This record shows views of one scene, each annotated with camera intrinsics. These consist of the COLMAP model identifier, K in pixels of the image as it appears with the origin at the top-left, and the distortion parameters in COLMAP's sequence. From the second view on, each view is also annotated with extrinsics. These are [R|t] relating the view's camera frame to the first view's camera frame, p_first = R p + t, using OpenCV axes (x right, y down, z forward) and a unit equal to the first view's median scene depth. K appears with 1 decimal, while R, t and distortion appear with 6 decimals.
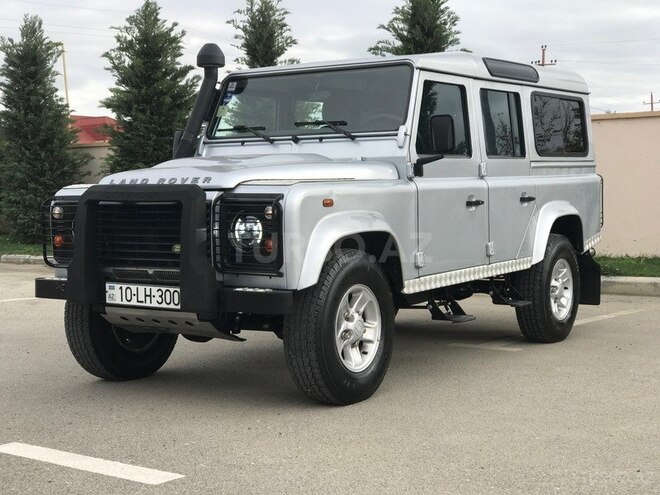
lens RADIAL K [[1105.5, 0, 330.0], [0, 1105.5, 247.5], [0, 0, 1]] dist [-0.022609, -0.062055]
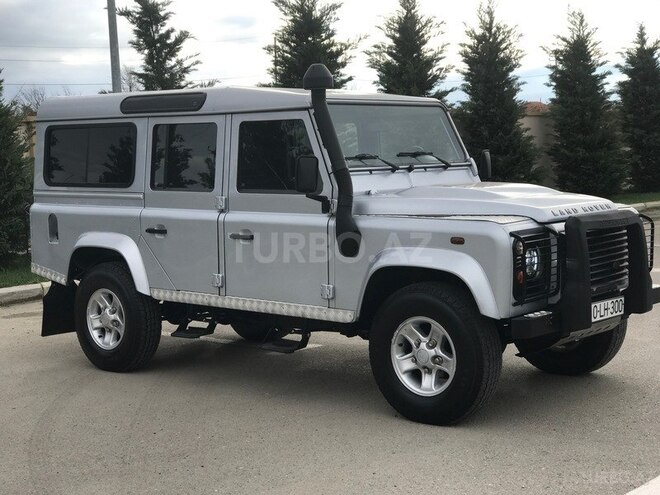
lens RADIAL K [[1105.5, 0, 330.0], [0, 1105.5, 247.5], [0, 0, 1]] dist [-0.022609, -0.062055]
pose [[0.115230, -0.075712, 0.990449, -1.300790], [0.080048, 0.994556, 0.066713, -0.116793], [-0.990108, 0.071596, 0.120663, 1.122091]]
